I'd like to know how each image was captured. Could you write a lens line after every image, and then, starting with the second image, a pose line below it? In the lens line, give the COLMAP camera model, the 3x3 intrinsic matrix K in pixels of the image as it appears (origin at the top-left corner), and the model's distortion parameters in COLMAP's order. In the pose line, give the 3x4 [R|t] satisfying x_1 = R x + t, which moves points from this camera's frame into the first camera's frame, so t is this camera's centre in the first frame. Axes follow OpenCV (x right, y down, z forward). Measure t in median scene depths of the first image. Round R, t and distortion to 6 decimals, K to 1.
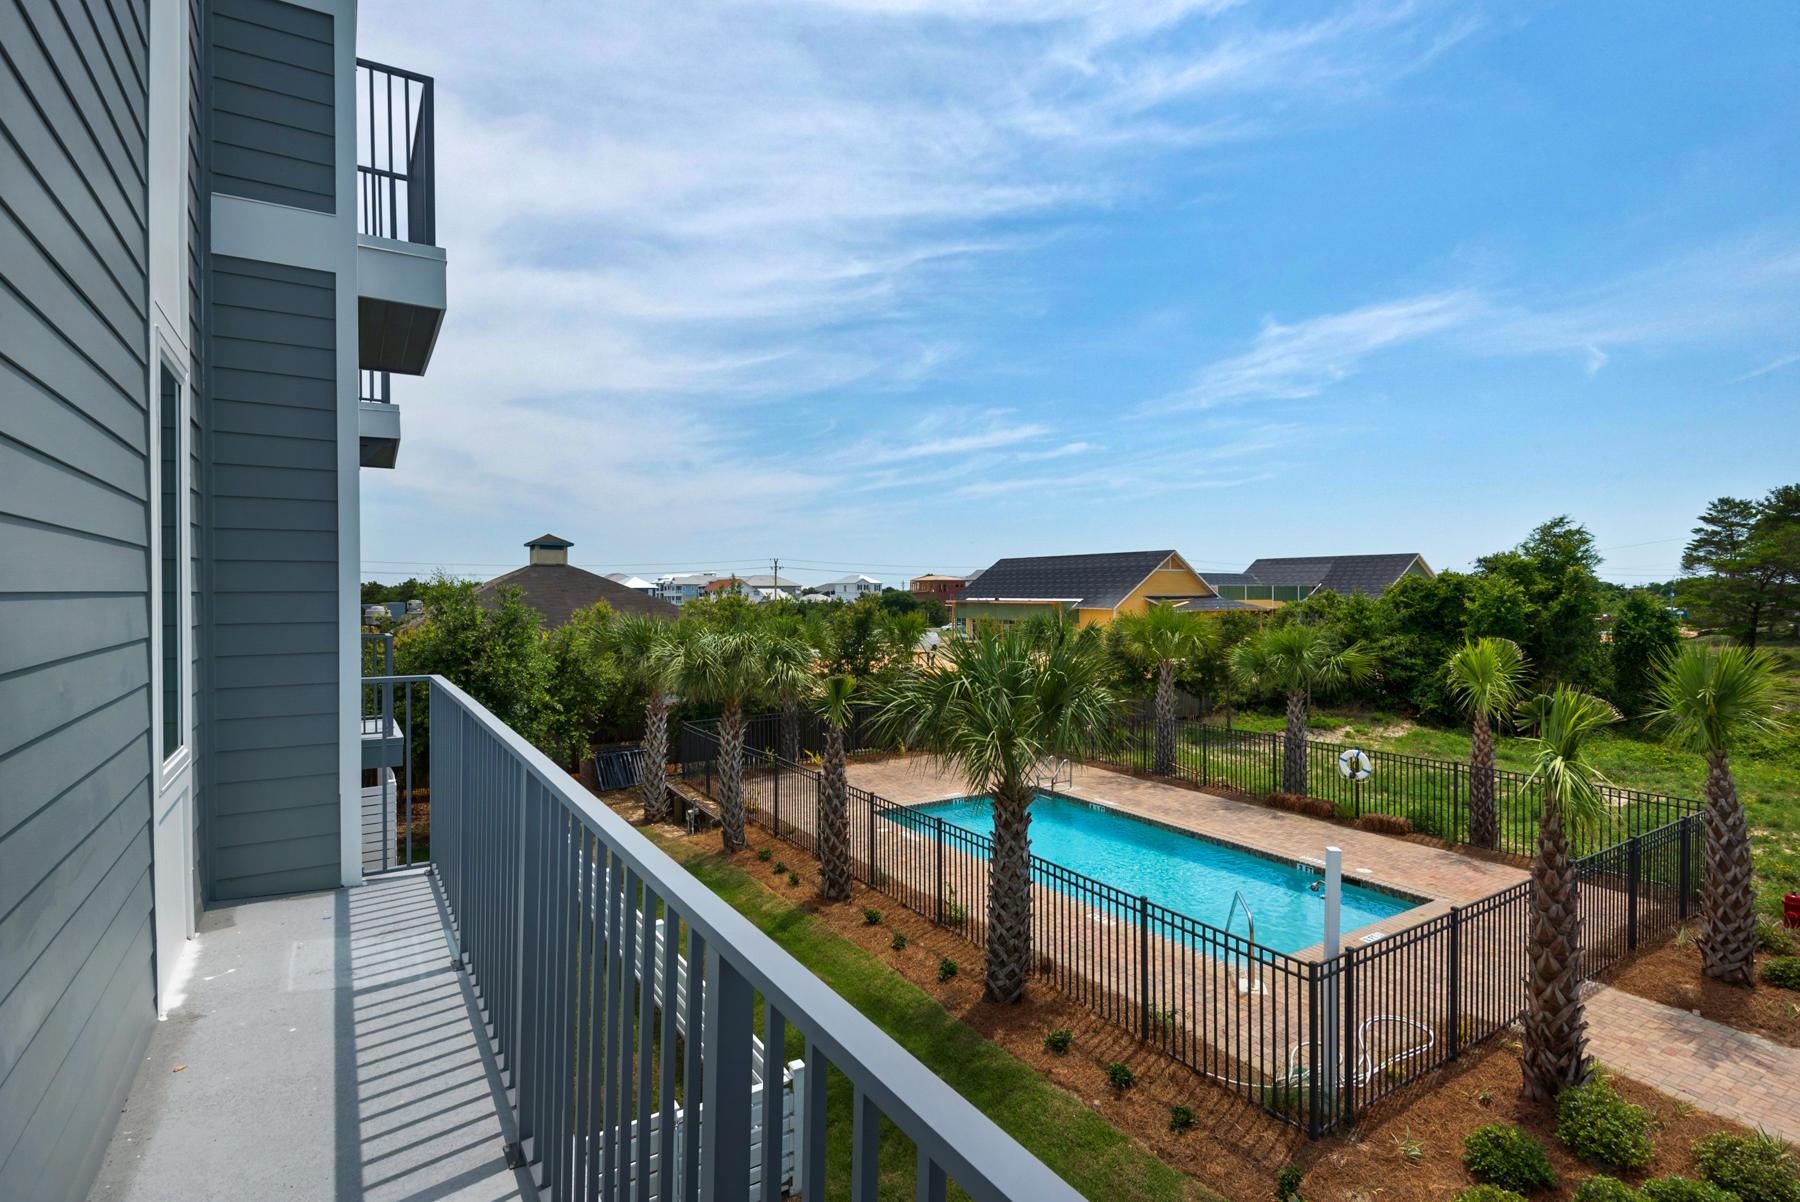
lens RADIAL K [[866.4, 0, 900.0], [0, 866.4, 601.0], [0, 0, 1]] dist [-0.003323, -0.000858]
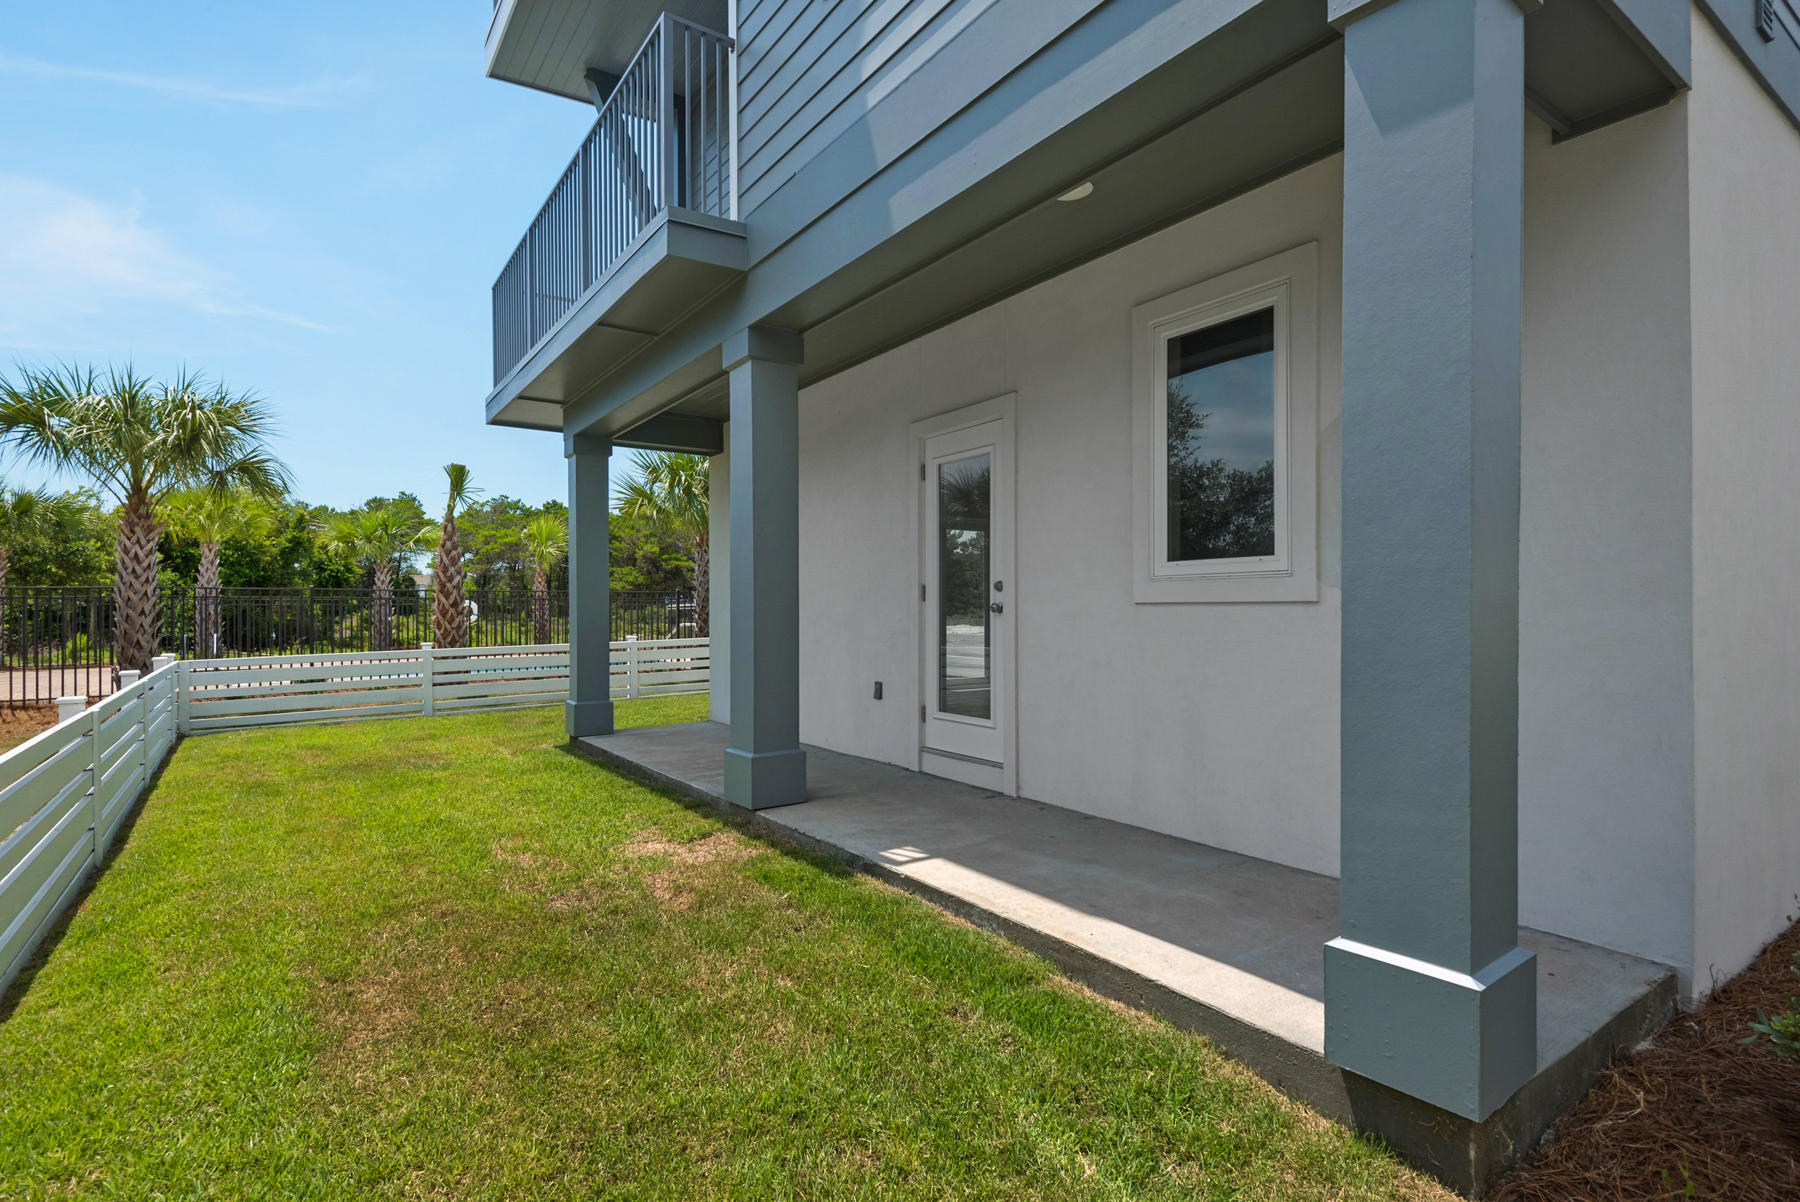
lens RADIAL K [[871.4, 0, 900.0], [0, 871.4, 601.0], [0, 0, 1]] dist [0.000696, -0.001331]
pose [[-0.037677, -0.000667, 0.999290, -0.299469], [0.019671, 0.999806, 0.001409, 0.069255], [-0.999096, 0.019710, -0.037656, 0.151927]]
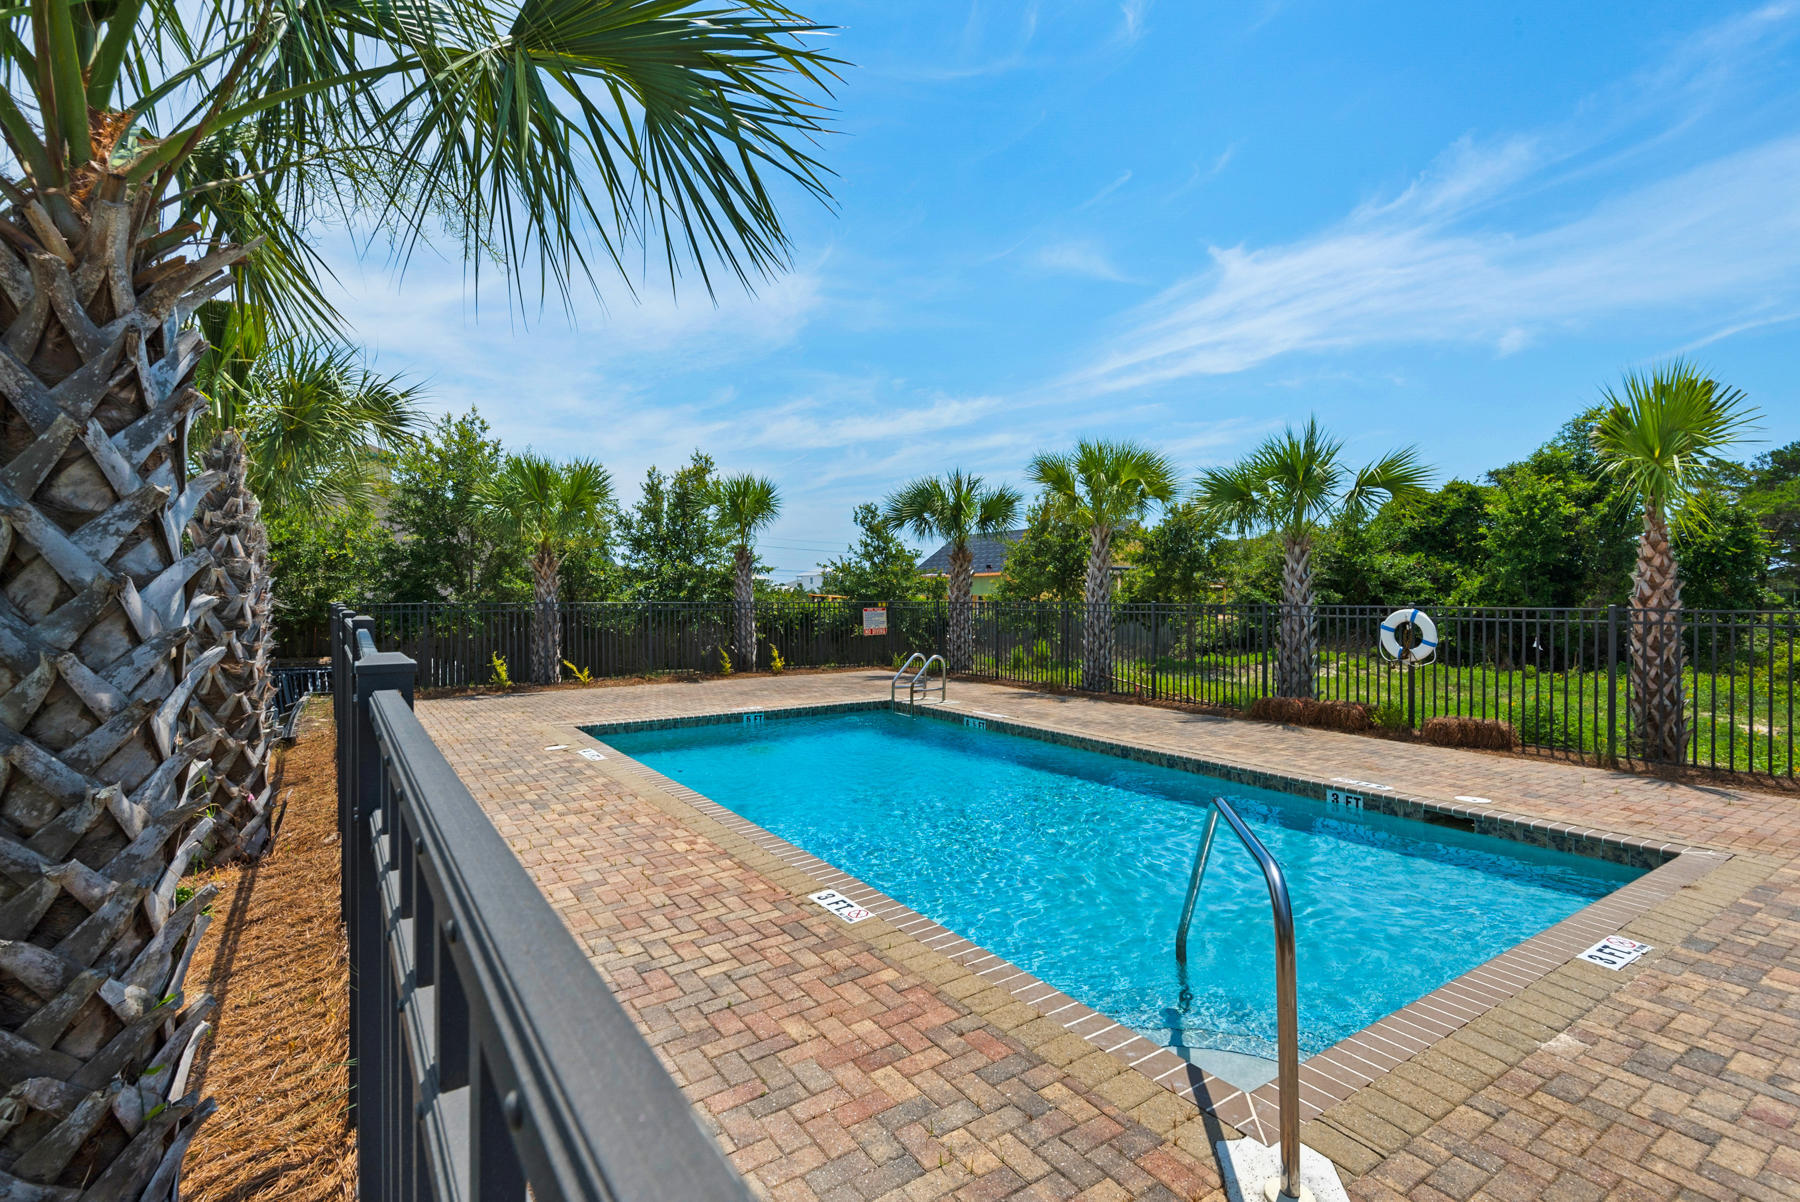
lens RADIAL K [[825.3, 0, 892.2], [0, 825.3, 593.5], [0, 0, 1]] dist [0.003793, 0.000106]
pose [[0.999900, -0.005426, 0.013027, 0.065688], [0.005641, 0.999848, -0.016488, 0.063180], [-0.012936, 0.016560, 0.999779, 0.170148]]
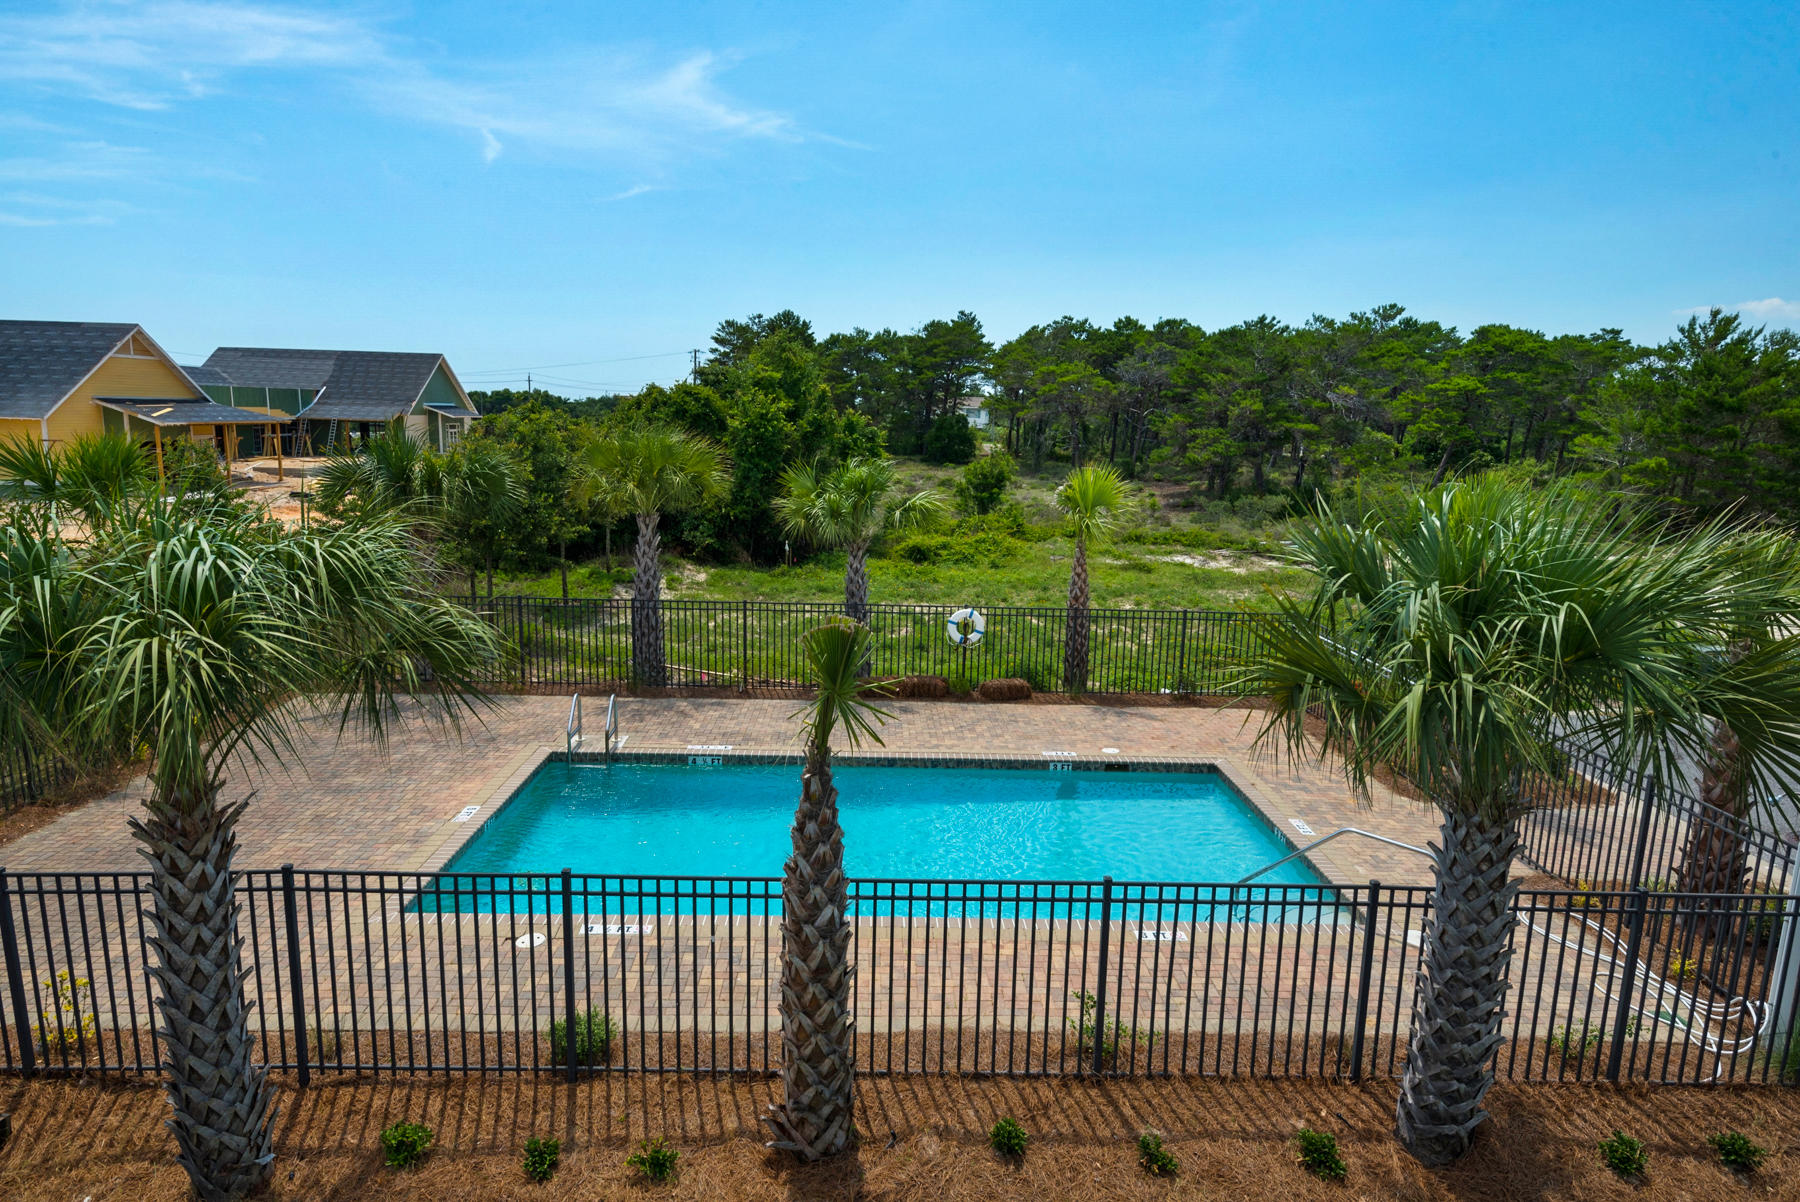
lens RADIAL K [[1044.8, 0, 900.0], [0, 1044.8, 601.0], [0, 0, 1]] dist [0.039444, -0.013960]
pose [[0.519757, -0.139167, 0.842903, -0.125215], [-0.013158, 0.985222, 0.170778, -0.000631], [-0.854213, -0.099853, 0.510244, 0.207934]]
